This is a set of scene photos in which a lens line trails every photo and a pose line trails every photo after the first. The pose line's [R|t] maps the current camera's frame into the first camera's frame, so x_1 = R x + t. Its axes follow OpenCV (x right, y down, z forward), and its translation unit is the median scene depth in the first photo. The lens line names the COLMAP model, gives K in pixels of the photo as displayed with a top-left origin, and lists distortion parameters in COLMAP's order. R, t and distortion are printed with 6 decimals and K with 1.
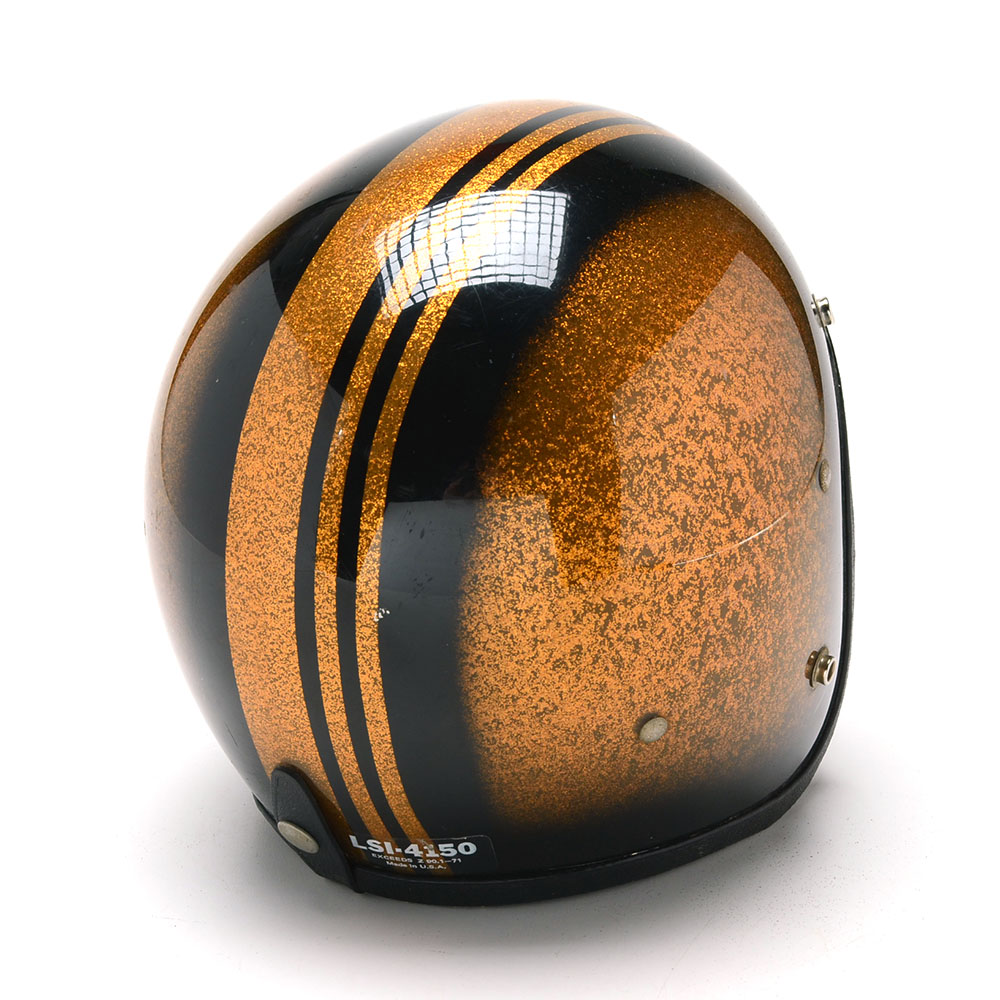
lens RADIAL K [[2706.1, 0, 500.2], [0, 2706.1, 500.2], [0, 0, 1]] dist [-0.049460, 0.000000]
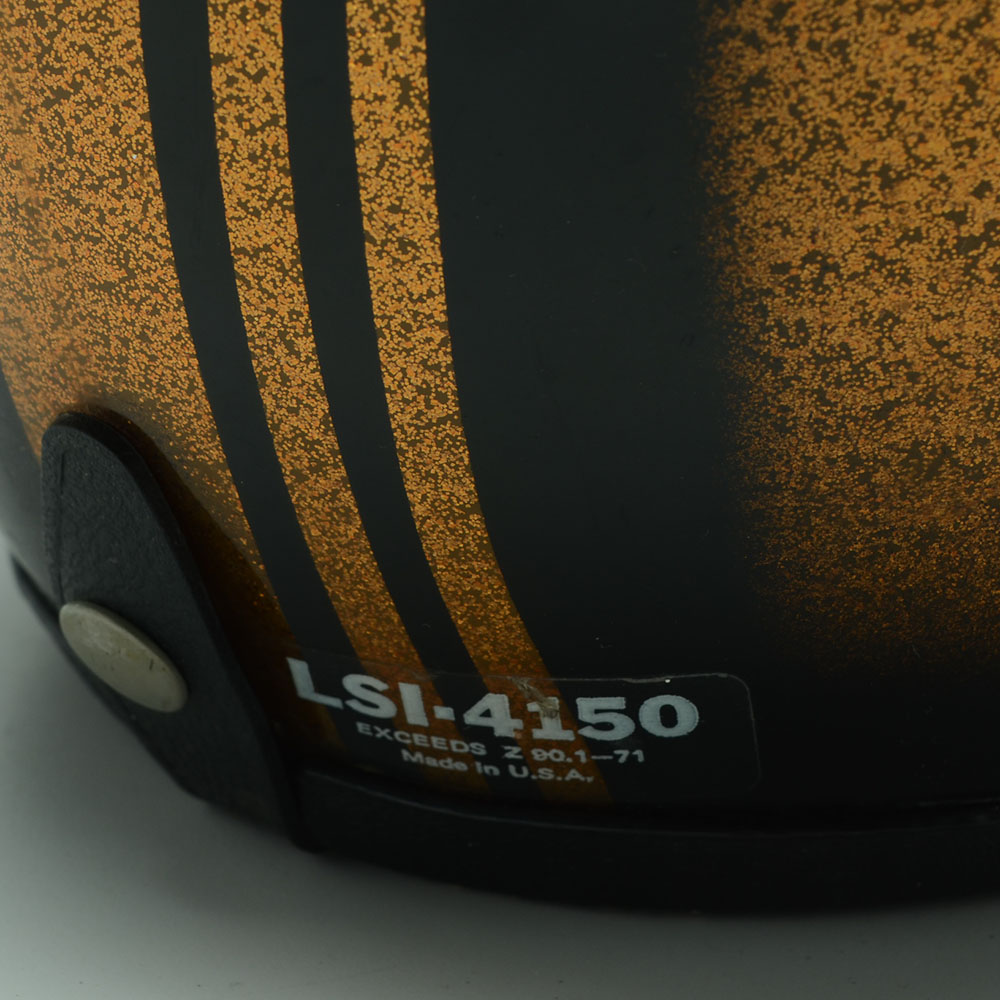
lens RADIAL K [[3183.7, 0, 499.3], [0, 3183.7, 499.6], [0, 0, 1]] dist [0.209079, 0.000000]
pose [[0.998662, 0.051698, 0.001394, -0.033862], [-0.051698, 0.998663, -0.000234, 0.107409], [-0.001404, 0.000162, 0.999999, 0.650780]]
